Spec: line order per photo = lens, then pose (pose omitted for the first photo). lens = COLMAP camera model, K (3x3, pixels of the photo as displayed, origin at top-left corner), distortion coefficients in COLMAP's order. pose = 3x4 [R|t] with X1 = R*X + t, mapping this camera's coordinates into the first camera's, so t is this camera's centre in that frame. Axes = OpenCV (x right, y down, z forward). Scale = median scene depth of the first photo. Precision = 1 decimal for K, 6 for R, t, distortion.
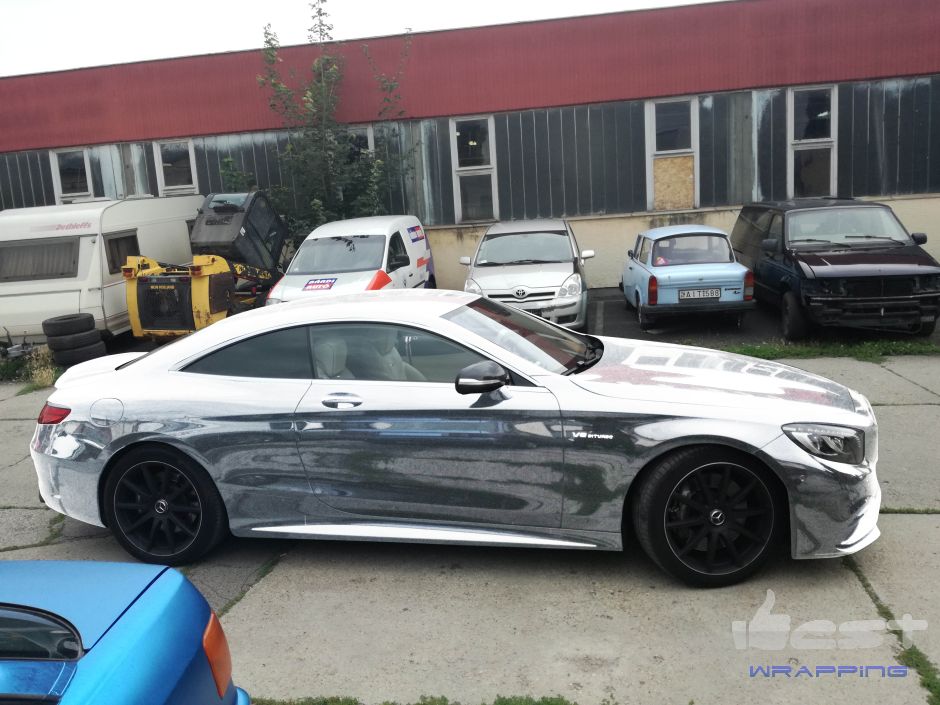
lens RADIAL K [[774.7, 0, 470.0], [0, 774.7, 352.5], [0, 0, 1]] dist [0.088012, -0.188449]
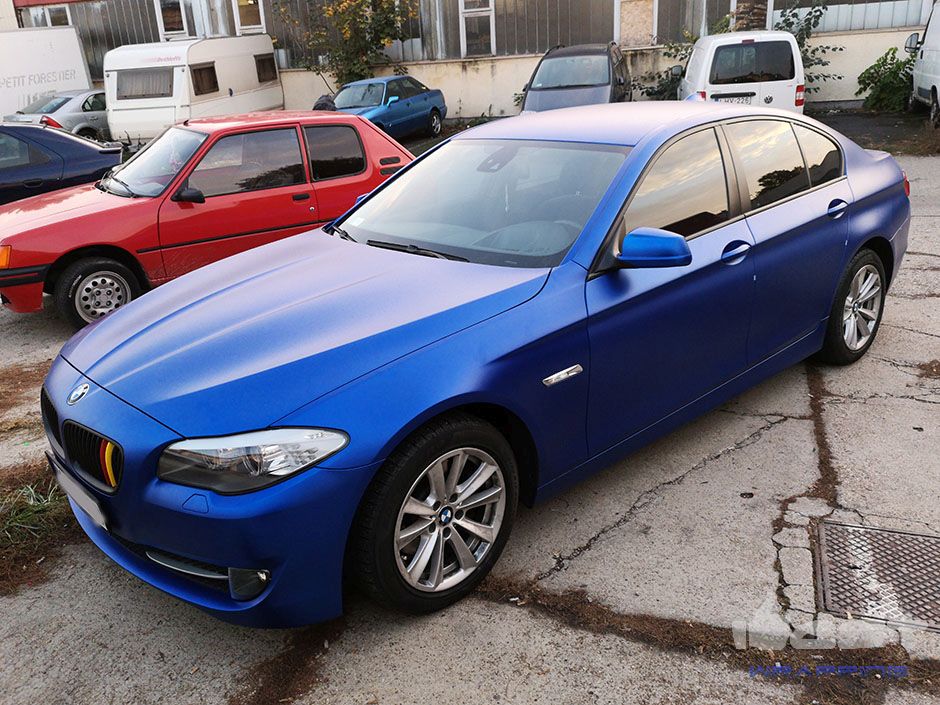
lens RADIAL K [[795.3, 0, 470.0], [0, 795.3, 352.5], [0, 0, 1]] dist [0.025593, -0.008485]
pose [[0.987278, 0.057582, -0.148214, 0.253643], [-0.028507, 0.981121, 0.191284, 0.061007], [0.156430, -0.184625, 0.970280, -0.380528]]
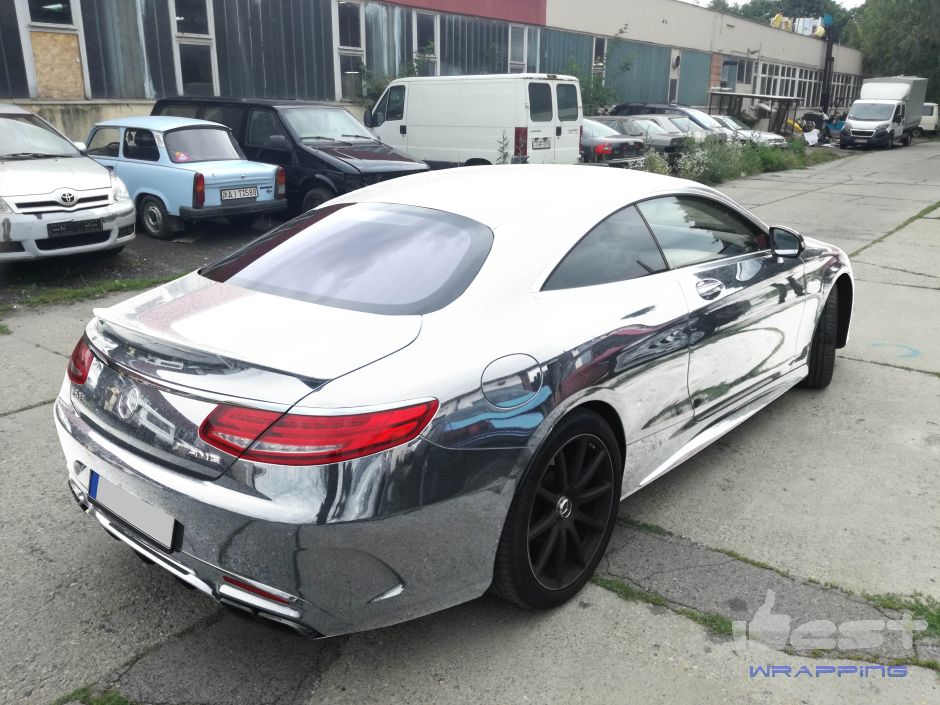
lens RADIAL K [[780.1, 0, 470.0], [0, 780.1, 352.5], [0, 0, 1]] dist [0.036675, -0.084916]
pose [[0.467738, -0.201181, 0.860667, -0.341394], [0.115462, 0.979315, 0.166166, -0.012332], [-0.876293, 0.021653, 0.481292, 0.279824]]
